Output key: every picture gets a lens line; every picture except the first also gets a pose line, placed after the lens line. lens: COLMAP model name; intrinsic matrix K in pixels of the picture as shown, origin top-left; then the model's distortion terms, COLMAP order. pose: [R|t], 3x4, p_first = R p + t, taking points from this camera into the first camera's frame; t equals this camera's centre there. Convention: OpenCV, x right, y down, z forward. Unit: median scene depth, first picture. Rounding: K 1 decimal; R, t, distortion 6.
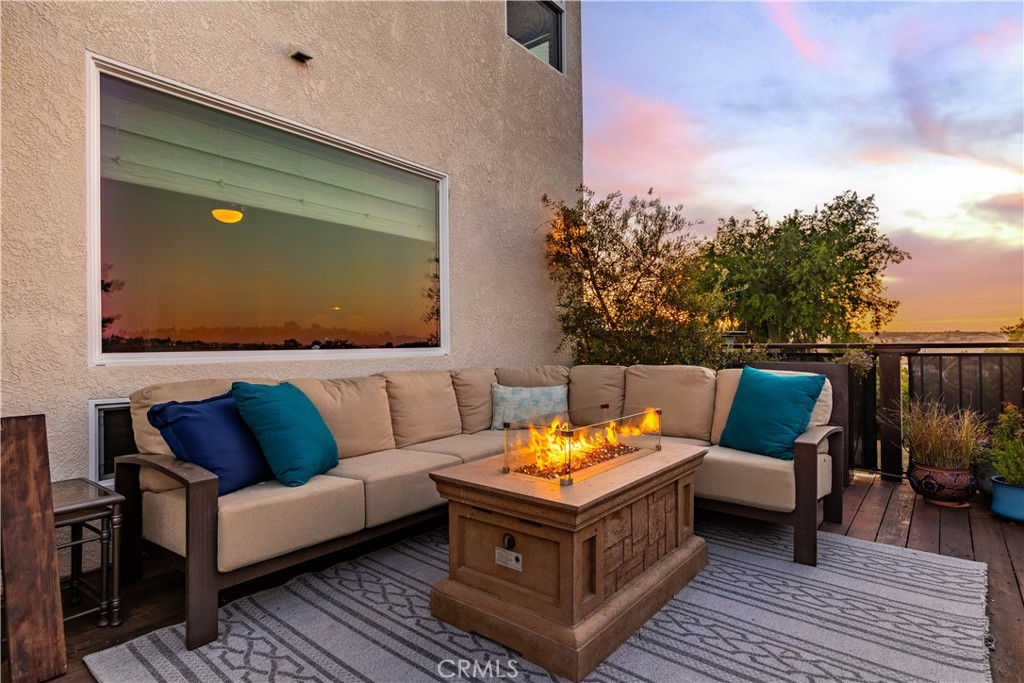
lens RADIAL K [[564.7, 0, 510.3], [0, 564.7, 343.8], [0, 0, 1]] dist [0.000071, -0.000194]
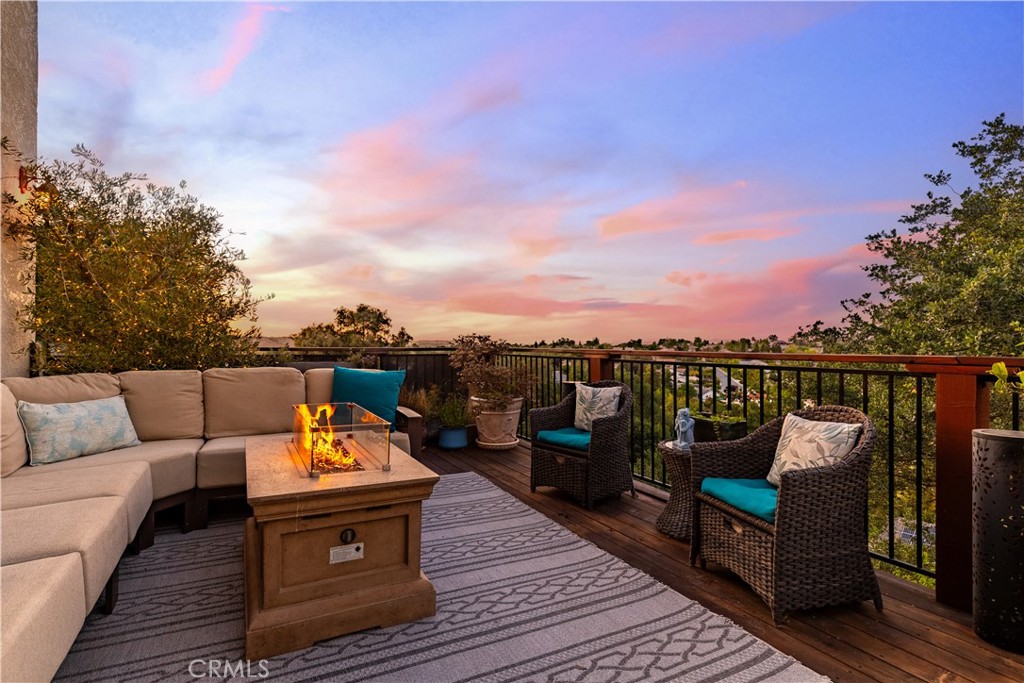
lens RADIAL K [[518.6, 0, 513.4], [0, 518.6, 340.8], [0, 0, 1]] dist [-0.004685, -0.000474]
pose [[0.352913, 0.015020, 0.935535, -0.735712], [-0.008239, 0.999882, -0.012945, -0.005196], [-0.935620, -0.003140, 0.352996, 0.336166]]
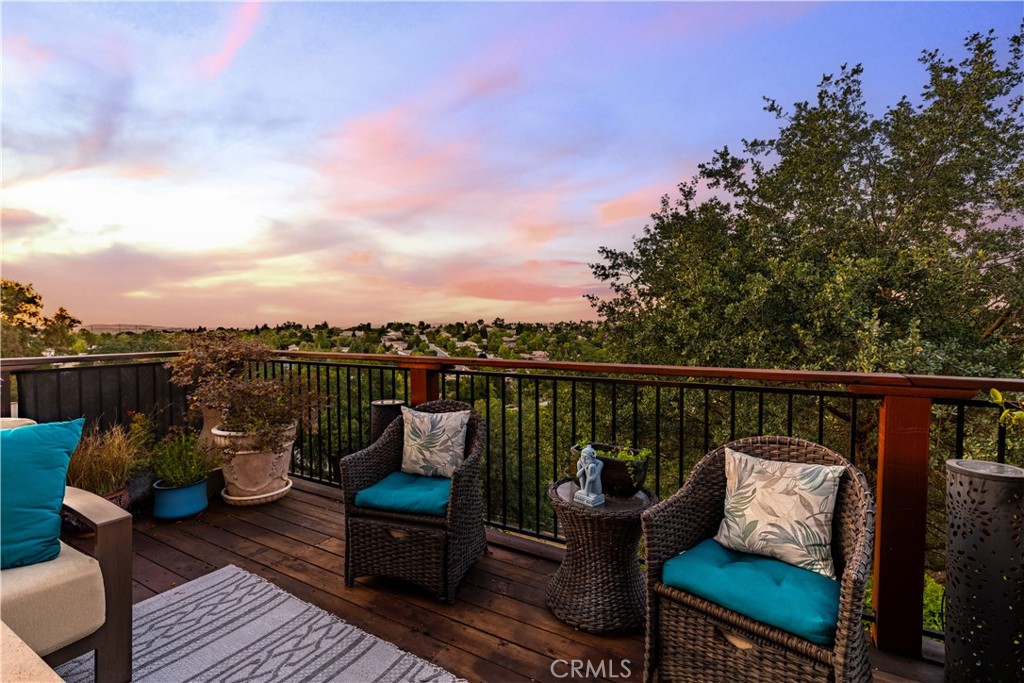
lens RADIAL K [[479.1, 0, 505.4], [0, 479.1, 341.3], [0, 0, 1]] dist [0.006280, -0.002338]
pose [[-0.173394, -0.022739, 0.984590, -0.172342], [-0.003922, 0.999741, 0.022399, -0.072914], [-0.984845, 0.000023, -0.173438, 0.717481]]
